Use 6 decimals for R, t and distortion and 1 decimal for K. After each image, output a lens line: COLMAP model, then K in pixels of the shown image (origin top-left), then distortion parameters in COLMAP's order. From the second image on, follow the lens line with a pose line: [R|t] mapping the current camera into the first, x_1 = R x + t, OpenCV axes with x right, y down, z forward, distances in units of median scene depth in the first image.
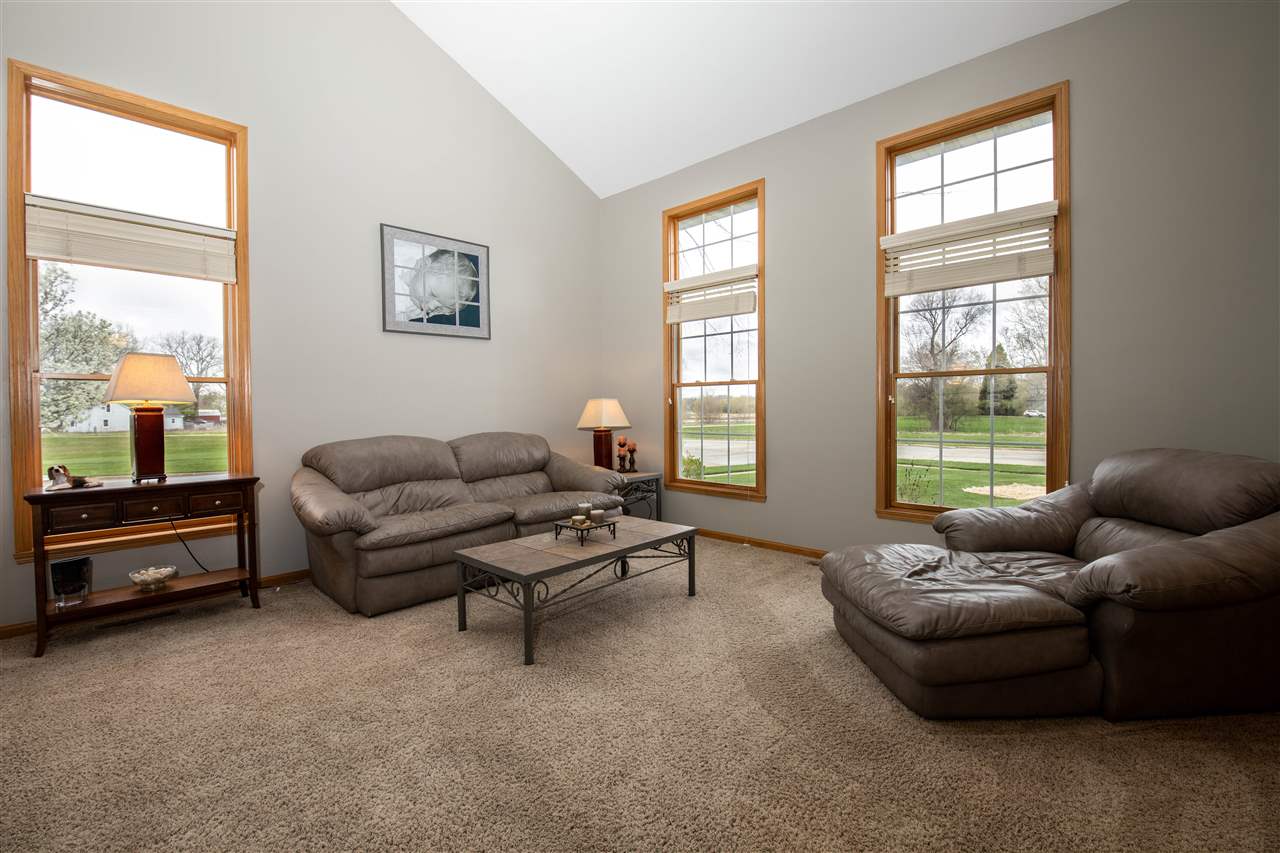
lens RADIAL K [[562.6, 0, 632.8], [0, 562.6, 417.1], [0, 0, 1]] dist [0.003525, 0.000043]
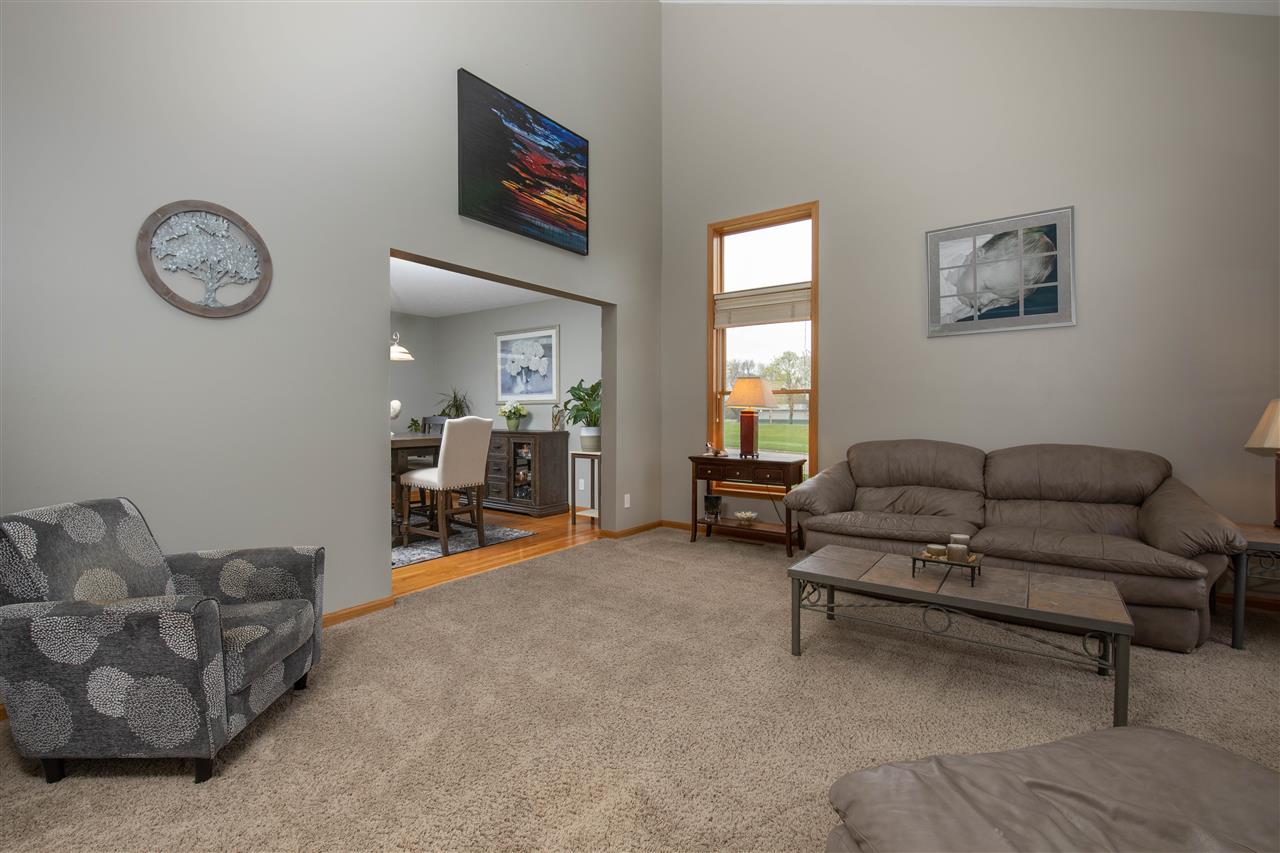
lens RADIAL K [[562.6, 0, 635.9], [0, 562.6, 416.7], [0, 0, 1]] dist [0.003525, 0.000043]
pose [[0.139391, 0.021590, -0.990002, 0.472169], [-0.016735, 0.999671, 0.019444, -0.017978], [0.990096, 0.013857, 0.139706, 0.320172]]
